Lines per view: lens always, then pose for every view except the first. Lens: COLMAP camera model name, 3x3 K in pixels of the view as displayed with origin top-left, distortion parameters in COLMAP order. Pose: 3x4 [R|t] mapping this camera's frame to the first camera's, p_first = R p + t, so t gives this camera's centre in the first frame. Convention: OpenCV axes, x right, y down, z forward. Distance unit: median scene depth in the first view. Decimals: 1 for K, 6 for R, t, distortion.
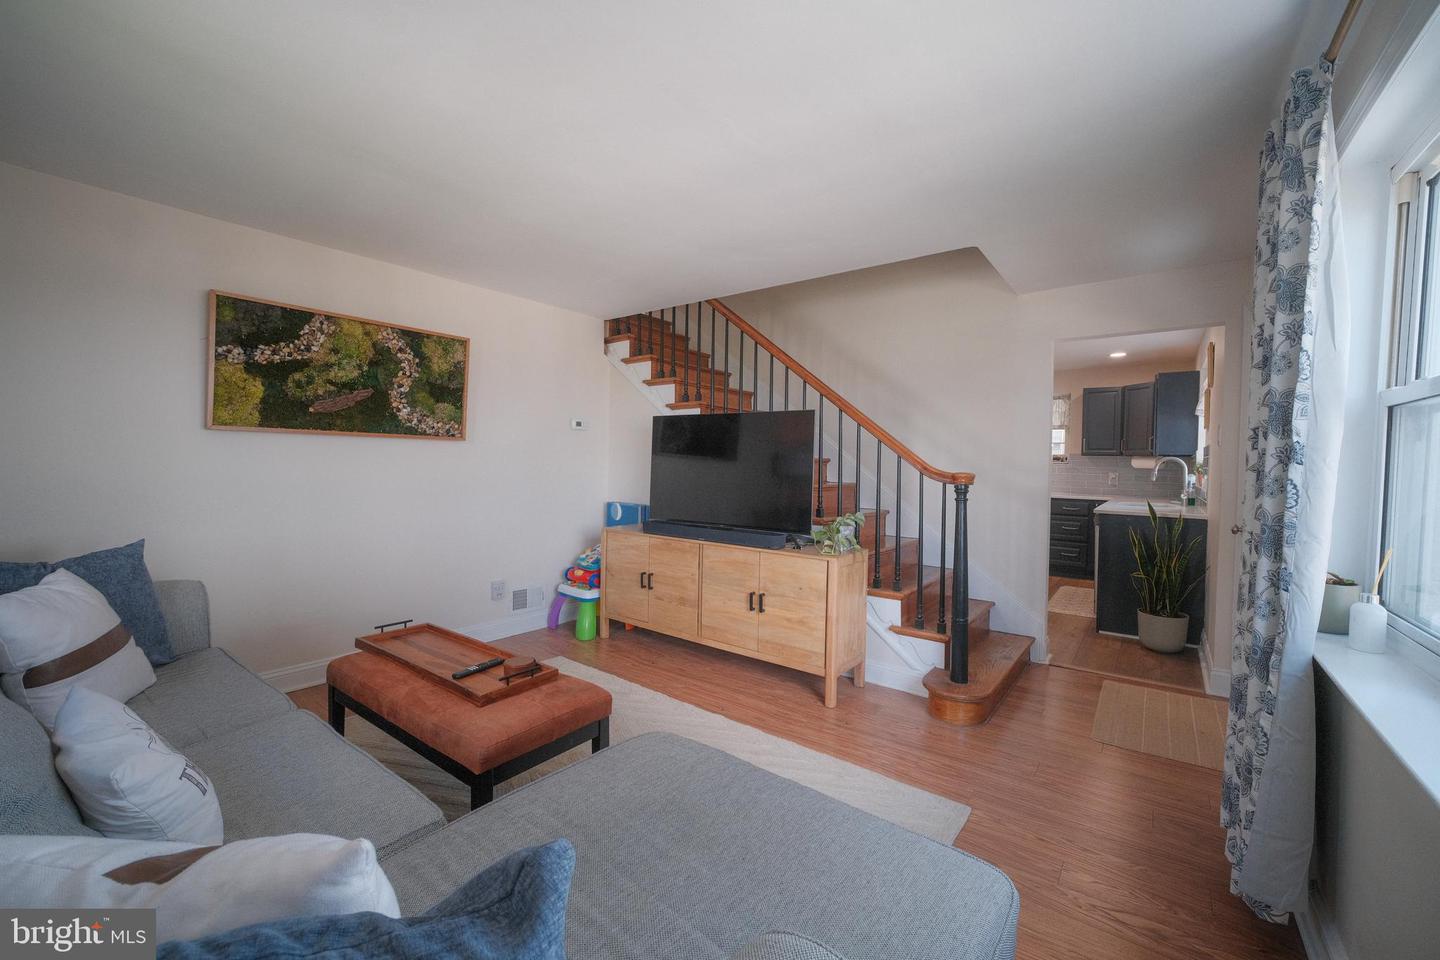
lens RADIAL K [[605.5, 0, 718.4], [0, 605.5, 478.7], [0, 0, 1]] dist [-0.021063, 0.004213]
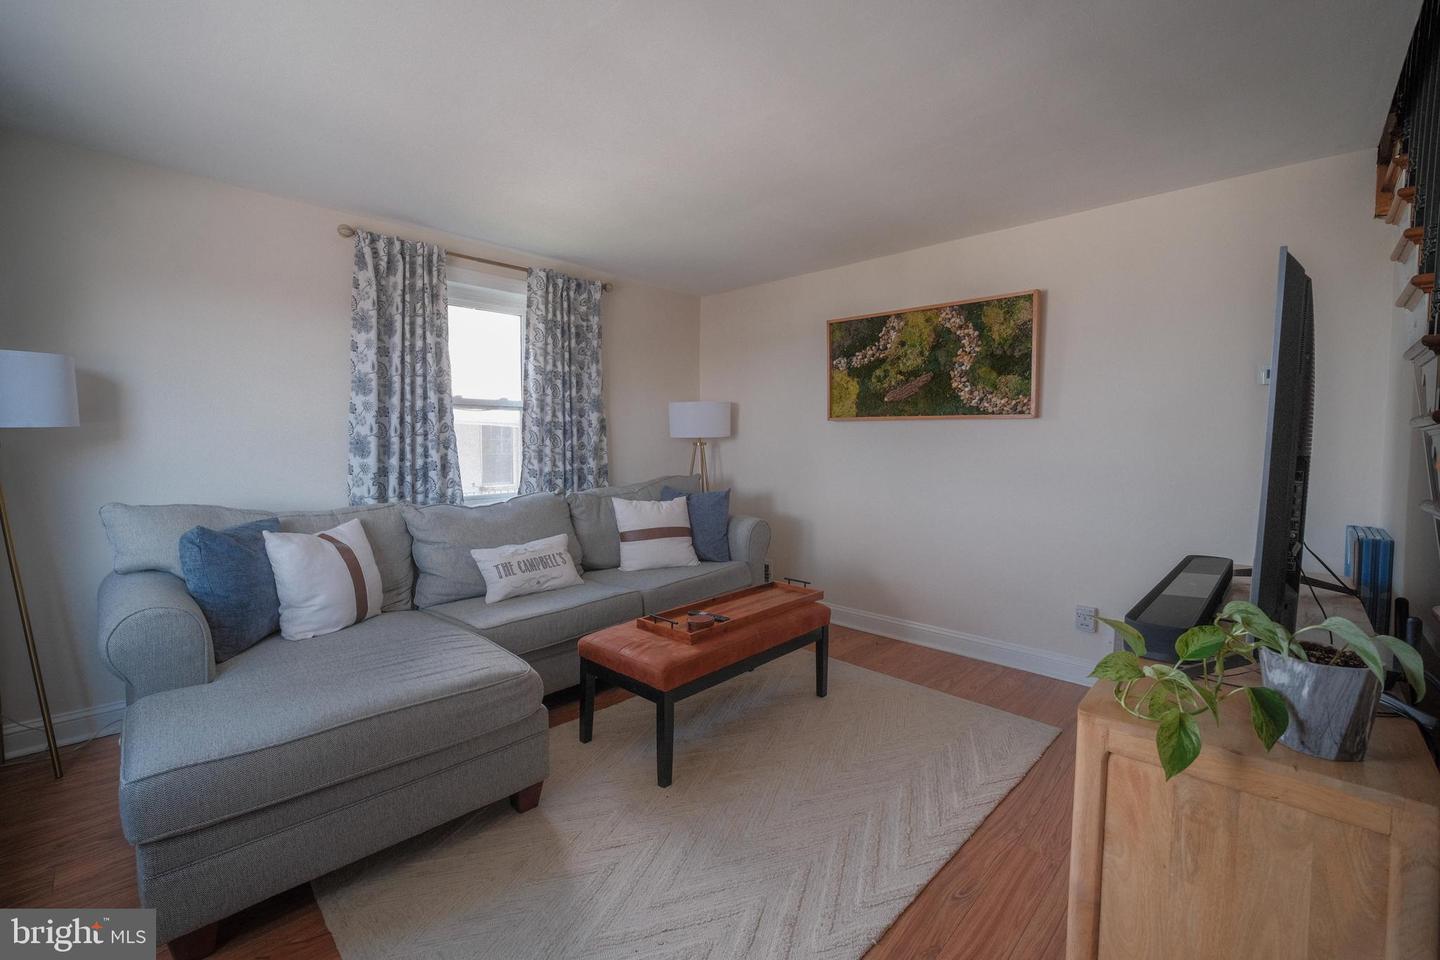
lens RADIAL K [[605.5, 0, 724.2], [0, 605.5, 474.0], [0, 0, 1]] dist [-0.021063, 0.004213]
pose [[-0.108159, 0.030509, -0.993665, 0.506466], [-0.038104, 0.998667, 0.034810, 0.001032], [0.993403, 0.041628, -0.106852, 0.791615]]
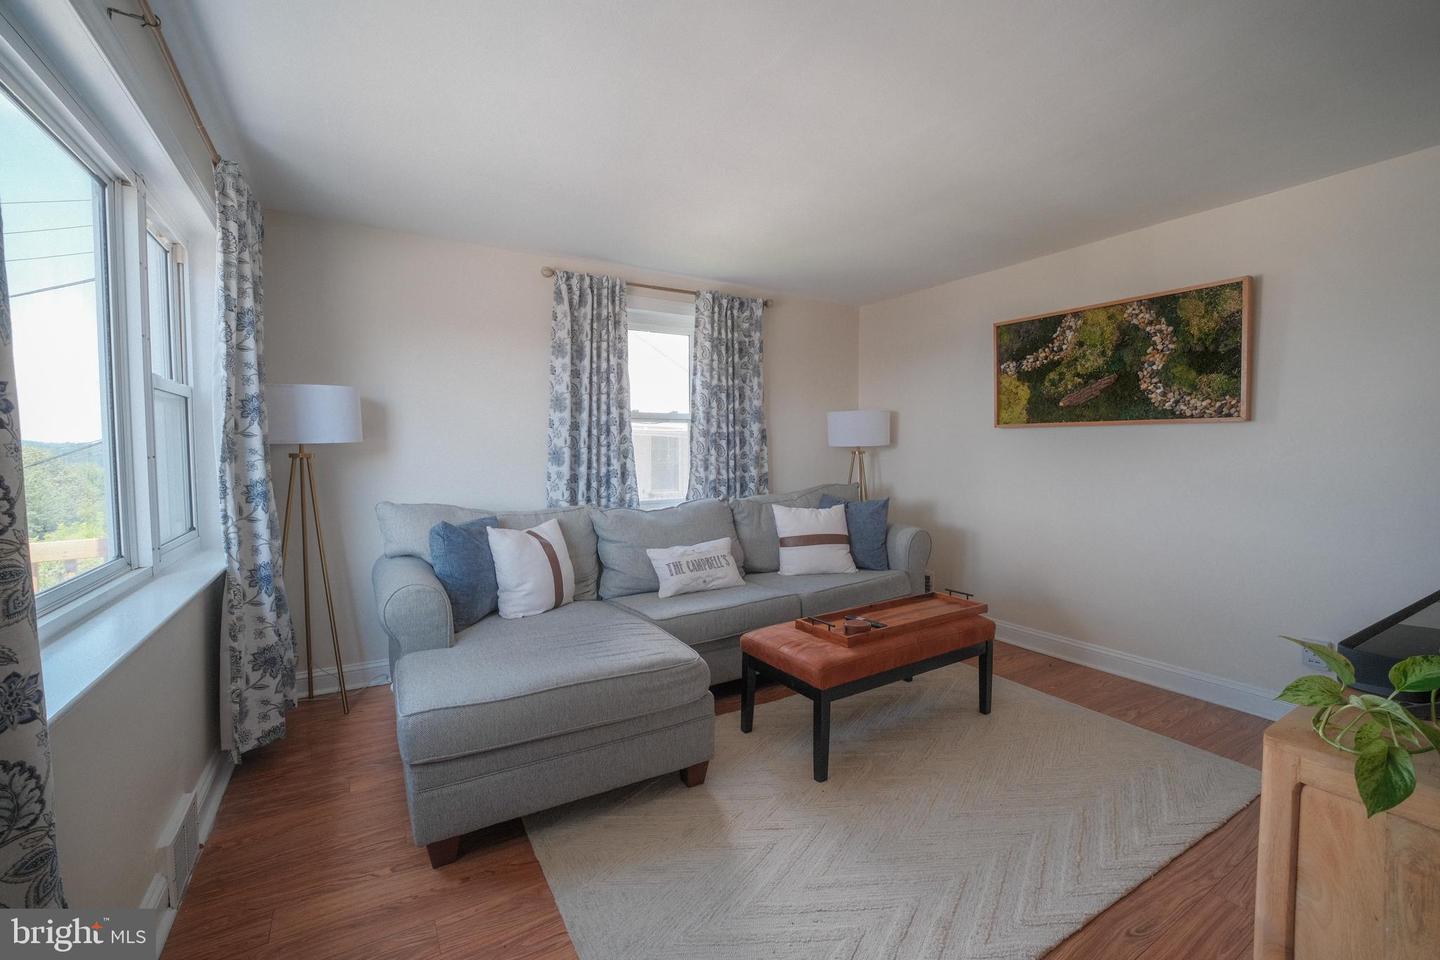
lens RADIAL K [[605.5, 0, 719.8], [0, 605.5, 474.5], [0, 0, 1]] dist [-0.021063, 0.004213]
pose [[-0.366290, 0.016417, -0.930356, 0.547260], [-0.034793, 0.998903, 0.031325, 0.000426], [0.929850, 0.043844, -0.365317, 0.799882]]
